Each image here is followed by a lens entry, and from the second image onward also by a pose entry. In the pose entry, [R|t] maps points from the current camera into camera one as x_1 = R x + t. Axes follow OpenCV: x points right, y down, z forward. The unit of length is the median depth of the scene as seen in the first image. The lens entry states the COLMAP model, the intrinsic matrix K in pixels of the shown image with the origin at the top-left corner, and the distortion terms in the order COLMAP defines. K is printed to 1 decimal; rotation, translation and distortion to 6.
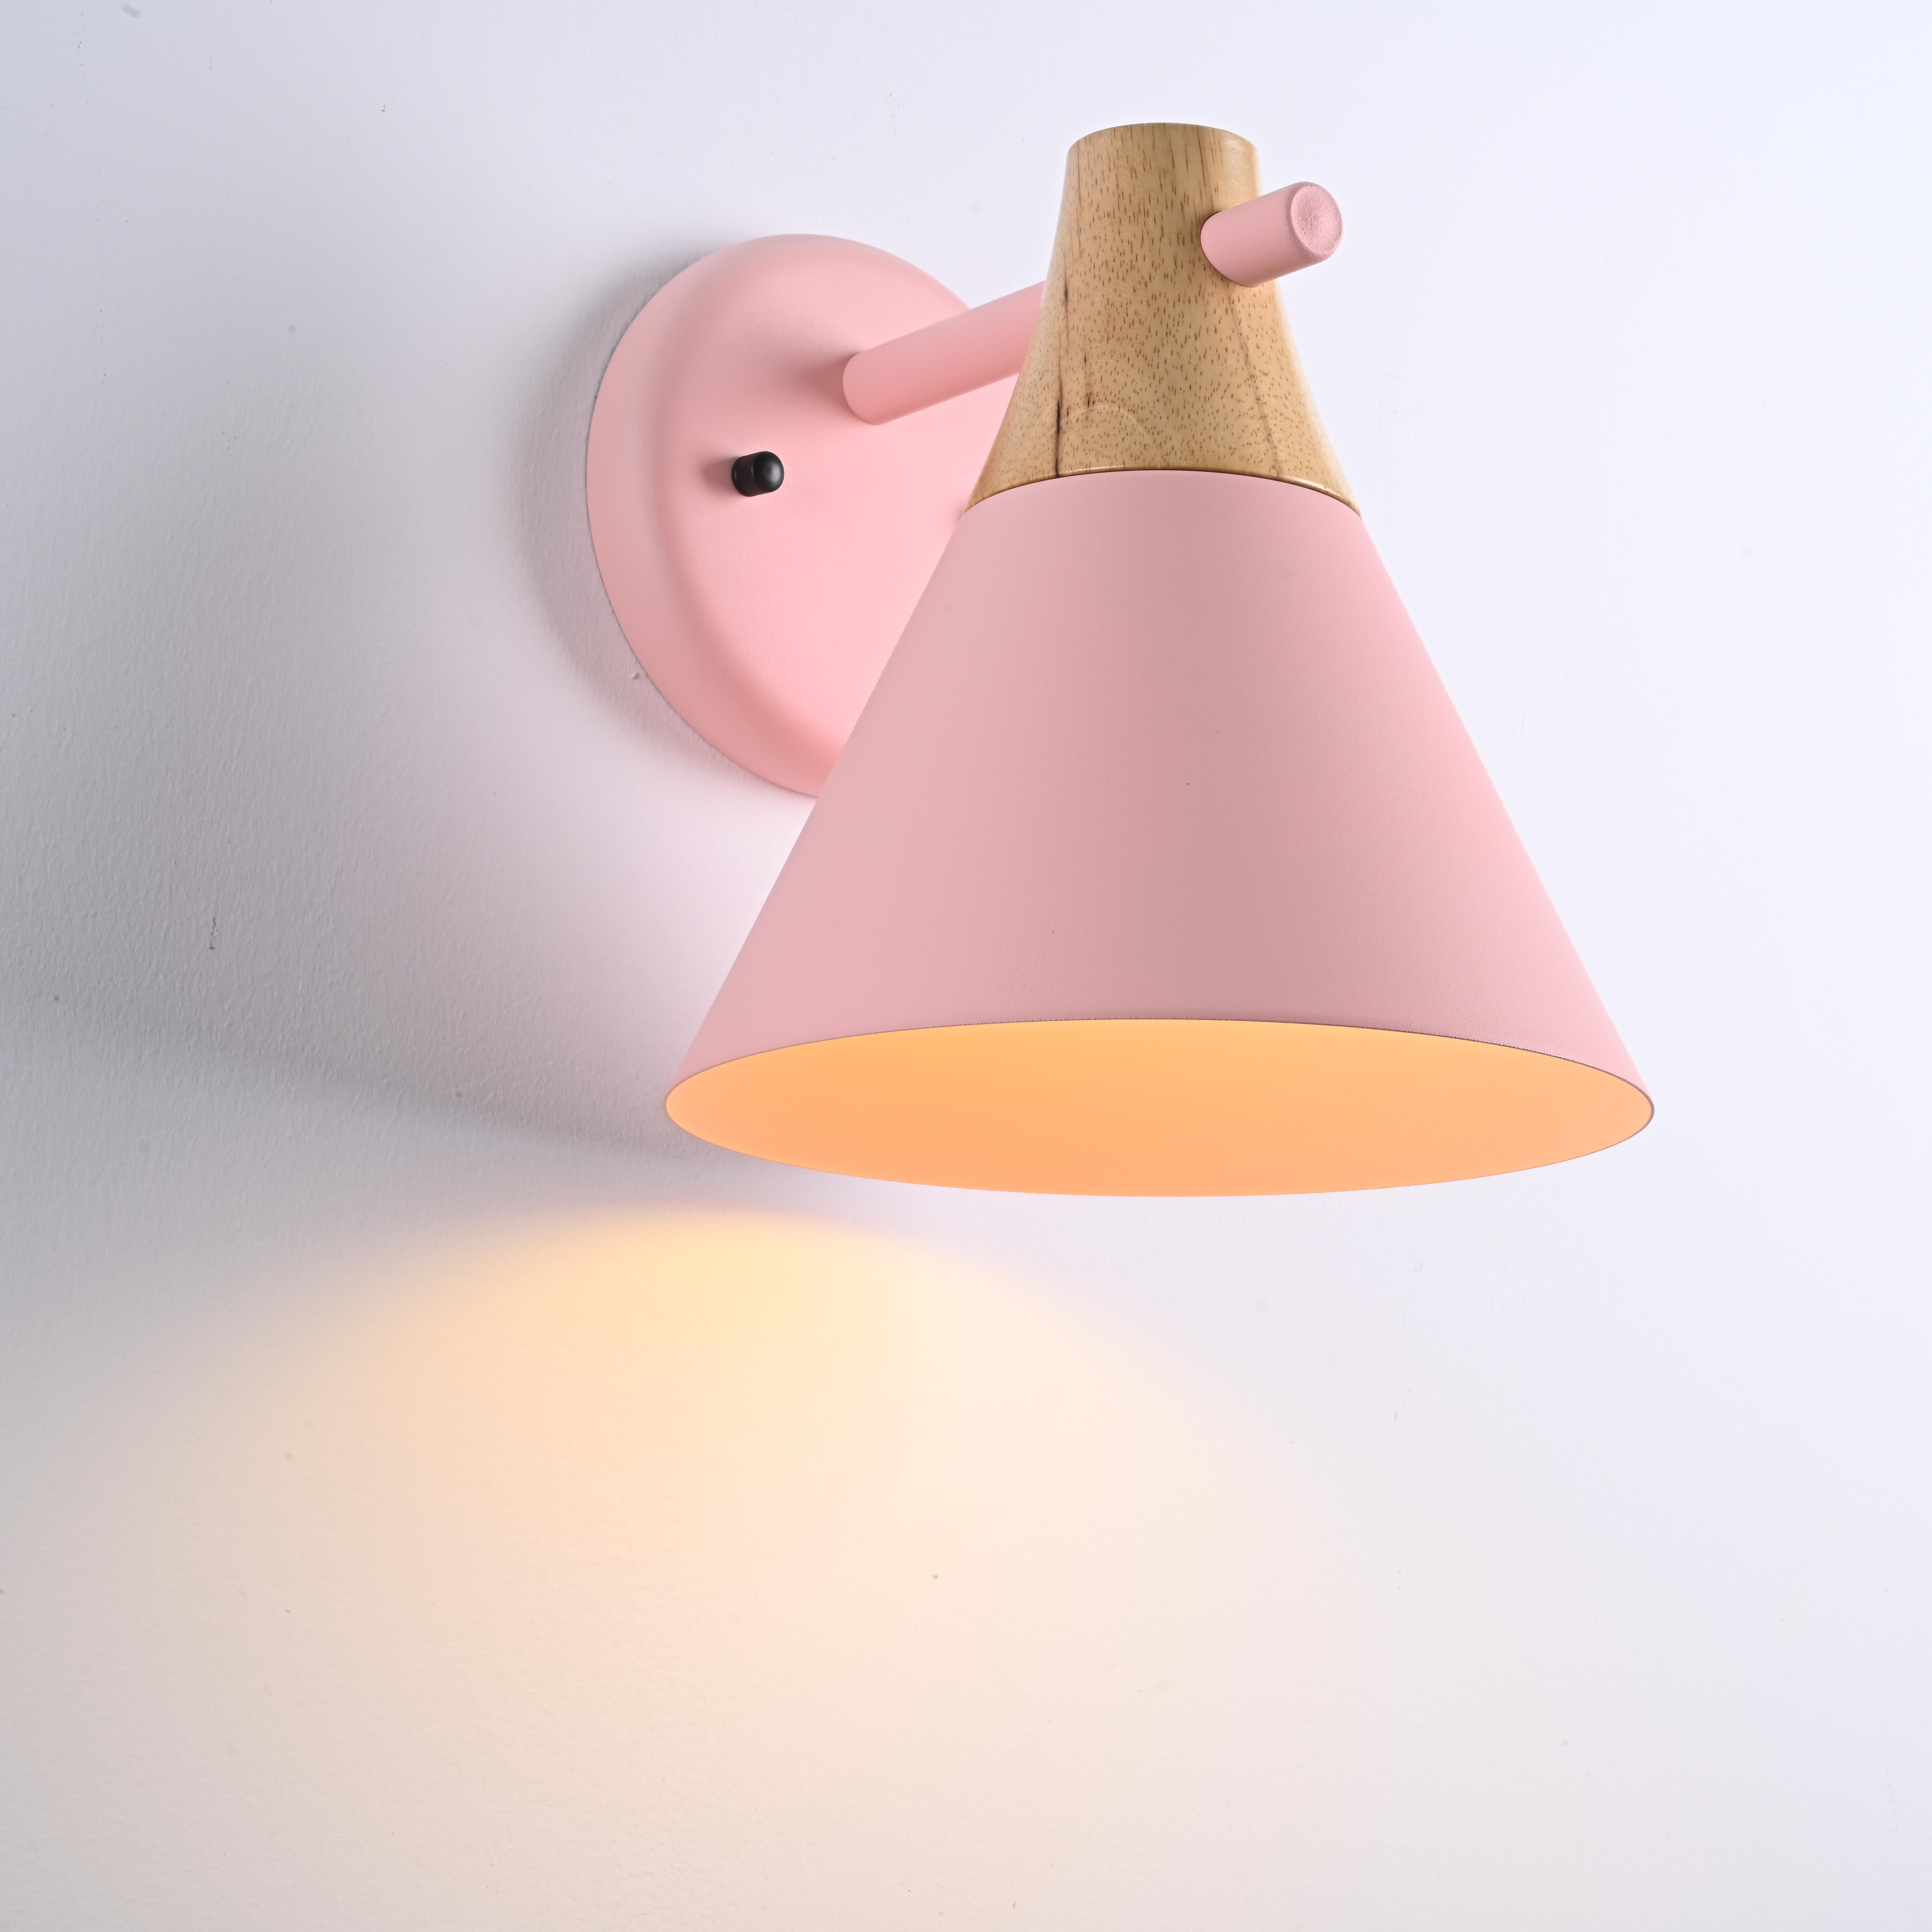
lens RADIAL K [[5638.4, 0, 959.6], [0, 5638.4, 968.7], [0, 0, 1]] dist [0.050499, 0.000000]
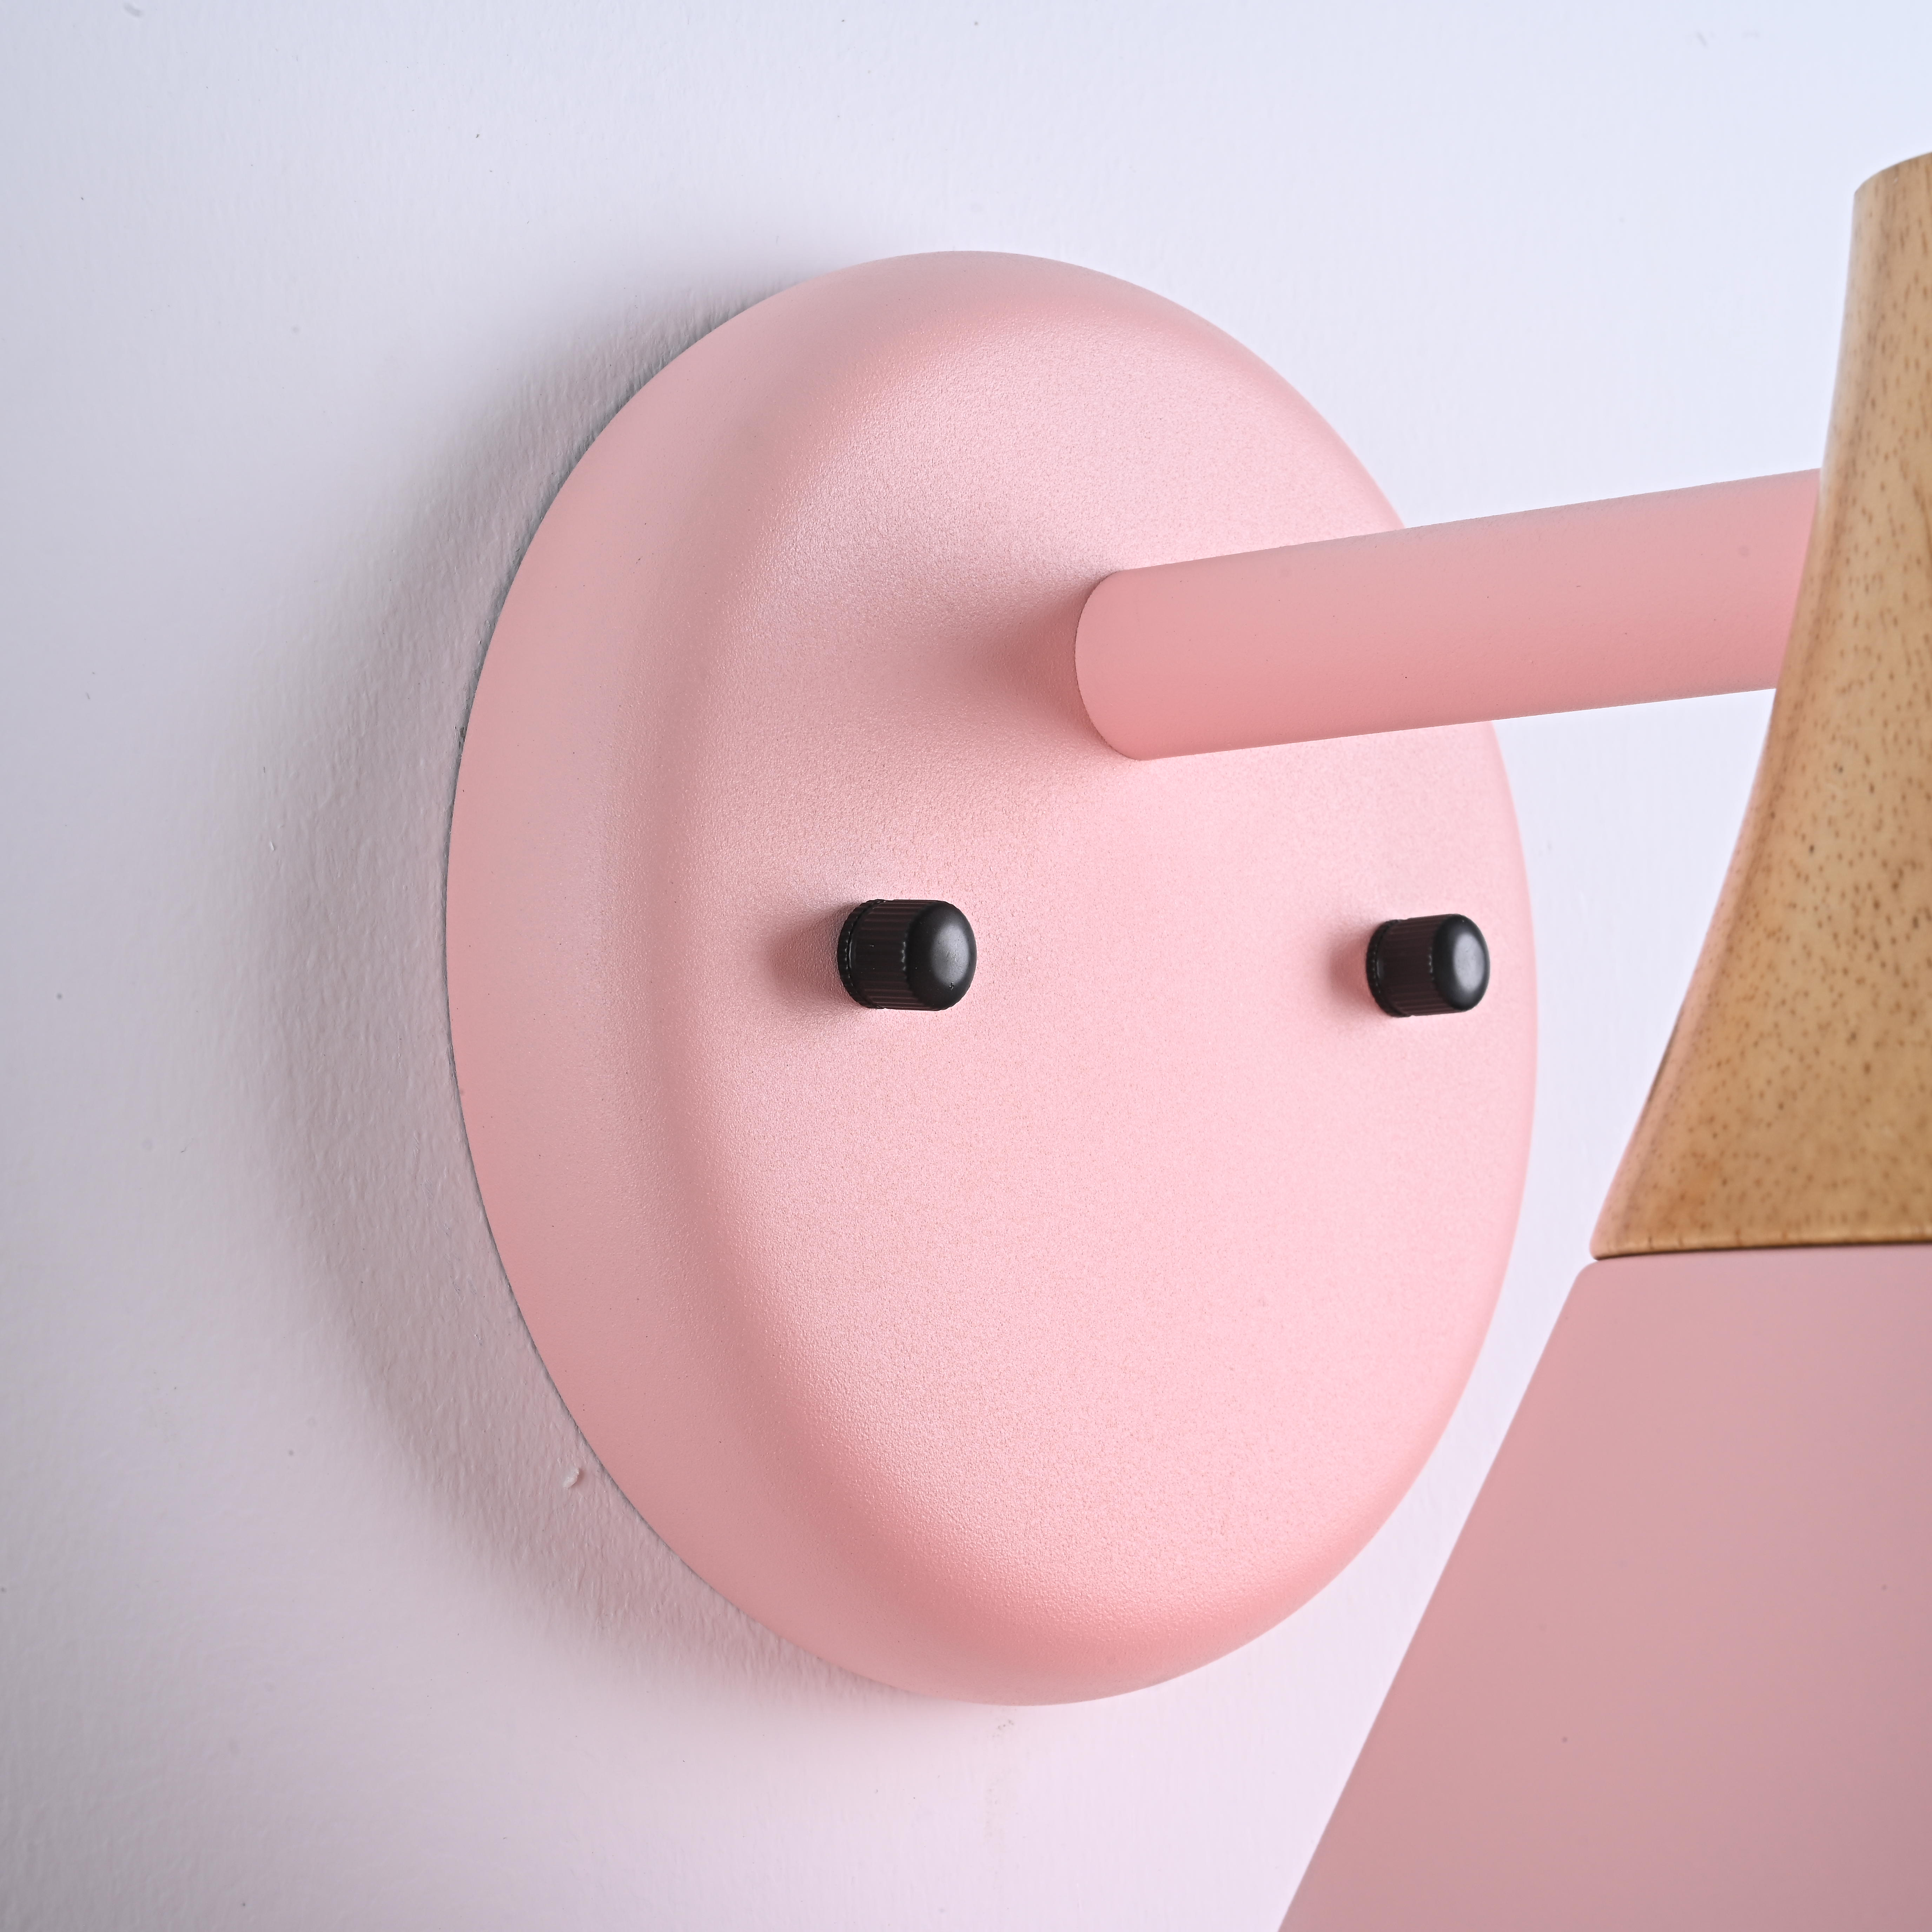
lens RADIAL K [[5638.4, 0, 954.3], [0, 5638.4, 973.1], [0, 0, 1]] dist [0.050499, 0.000000]
pose [[0.988820, -0.007578, 0.148922, -0.094060], [-0.011429, 0.991918, 0.126366, -0.142052], [-0.148676, -0.126655, 0.980742, 0.666799]]
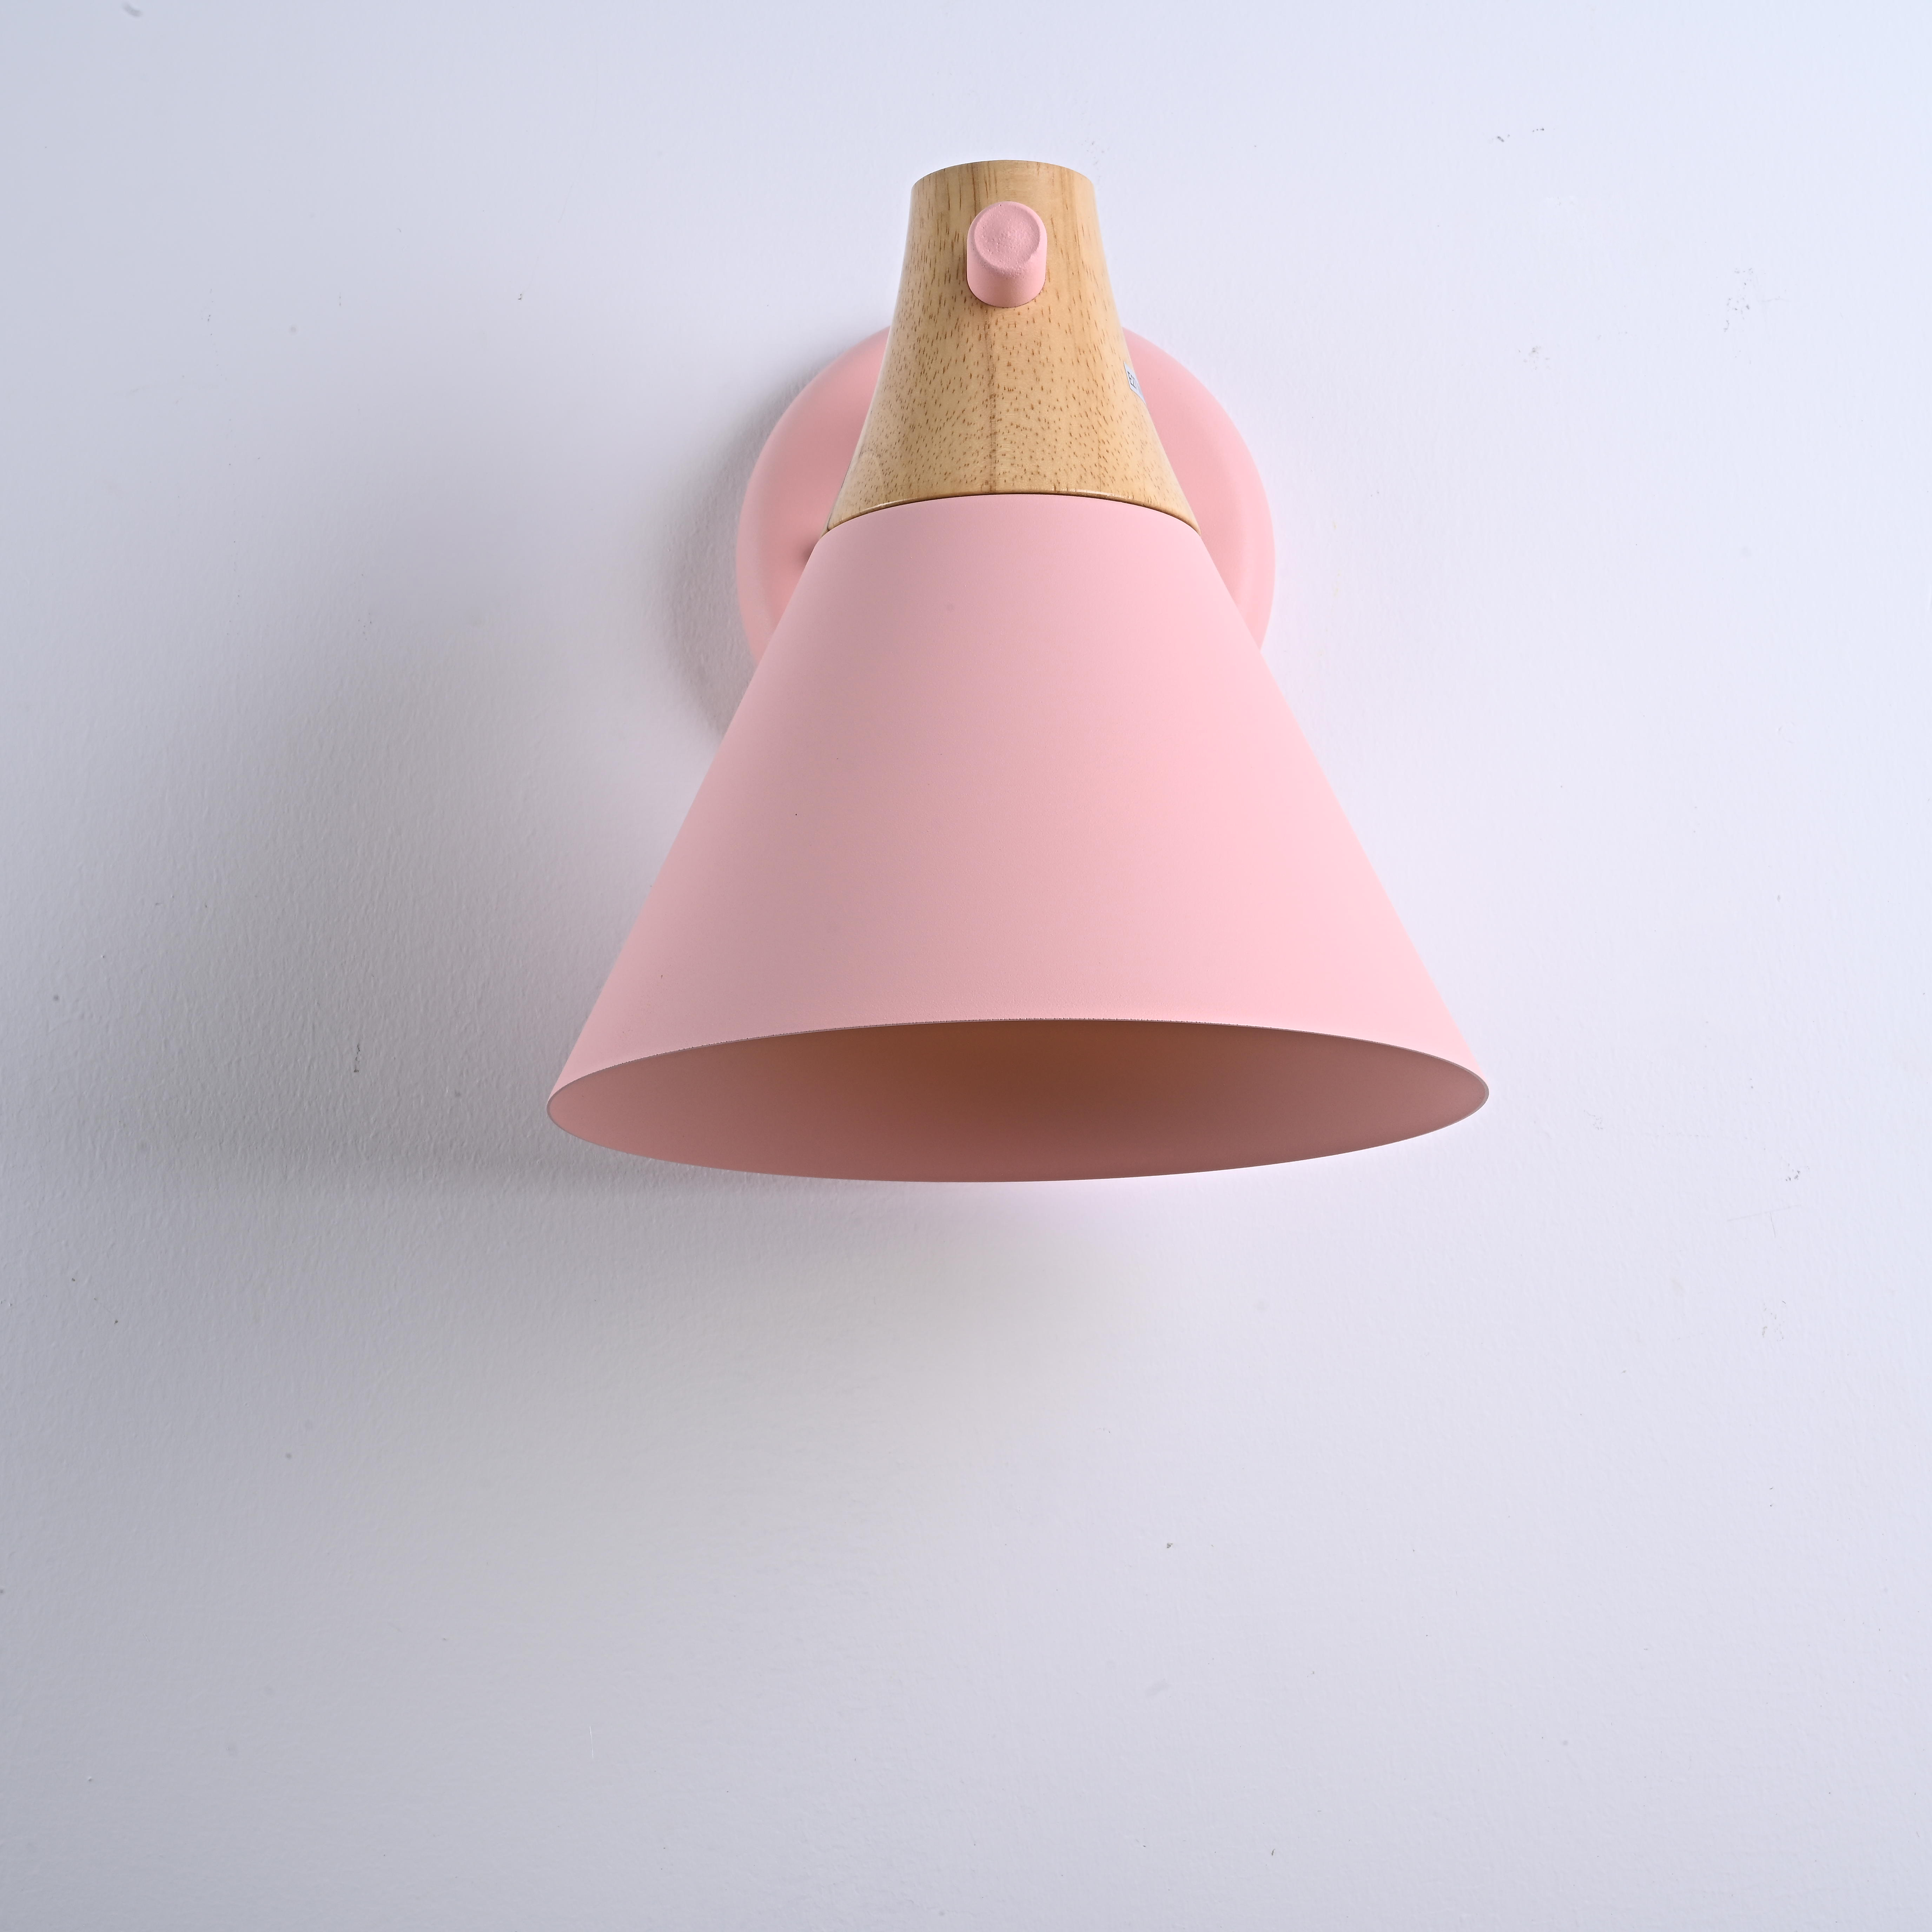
lens RADIAL K [[5638.4, 0, 974.2], [0, 5638.4, 961.1], [0, 0, 1]] dist [0.050499, 0.000000]
pose [[0.784915, -0.147023, -0.601908, 0.656900], [0.152144, 0.987432, -0.042789, 0.042268], [0.600634, -0.057991, 0.797418, 0.156508]]
